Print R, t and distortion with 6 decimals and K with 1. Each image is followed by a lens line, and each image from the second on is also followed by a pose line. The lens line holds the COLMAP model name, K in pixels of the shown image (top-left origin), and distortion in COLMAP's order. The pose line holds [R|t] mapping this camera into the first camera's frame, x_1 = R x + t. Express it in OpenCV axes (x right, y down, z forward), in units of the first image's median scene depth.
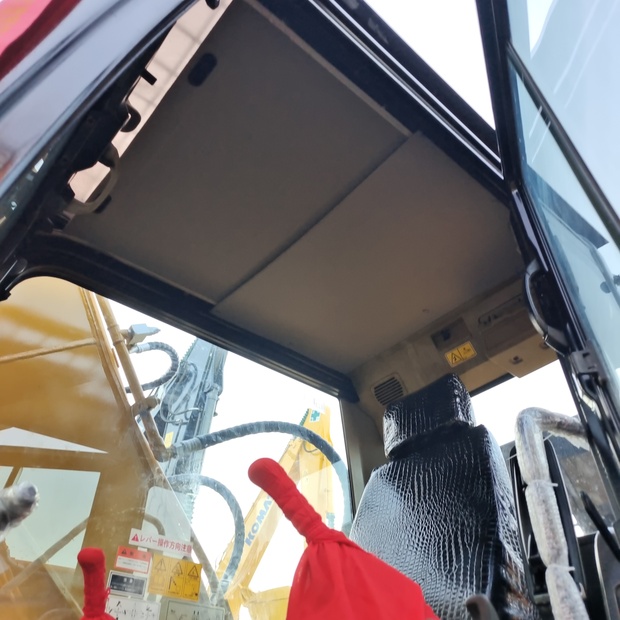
lens RADIAL K [[556.6, 0, 321.1], [0, 556.6, 311.1], [0, 0, 1]] dist [0.012932, 0.021137]
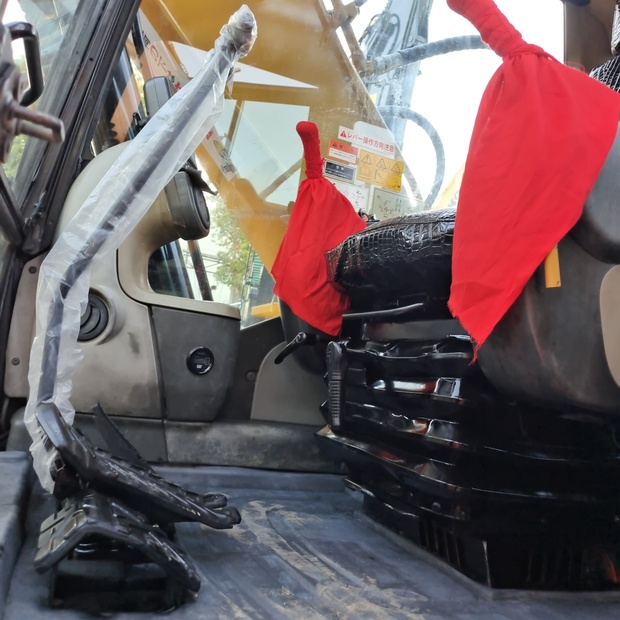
lens RADIAL K [[561.0, 0, 316.6], [0, 561.0, 311.3], [0, 0, 1]] dist [0.022278, 0.016460]
pose [[0.937800, 0.105469, -0.330768, 0.023808], [0.084779, 0.854325, 0.512778, 0.134083], [0.336666, -0.508925, 0.792244, -0.081311]]
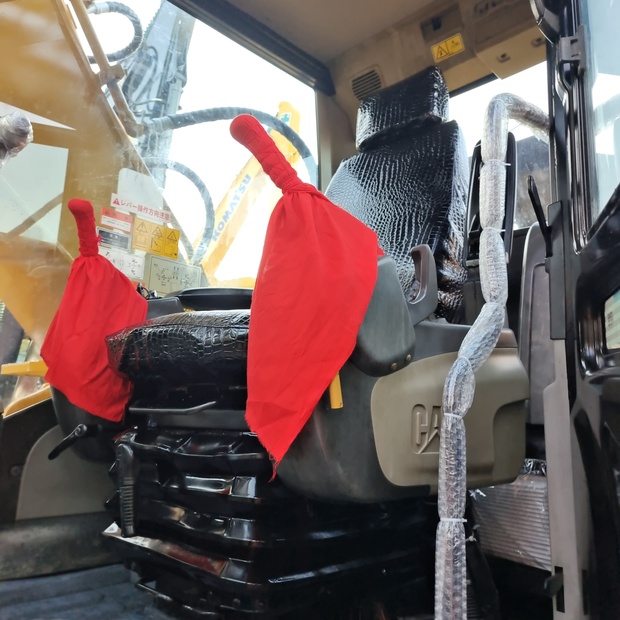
lens RADIAL K [[561.0, 0, 316.6], [0, 561.0, 311.3], [0, 0, 1]] dist [0.022278, 0.016460]
pose [[0.995365, 0.066440, 0.069530, -0.011003], [-0.091685, 0.873813, 0.477540, 0.038807], [-0.029028, -0.481702, 0.875854, -0.063658]]
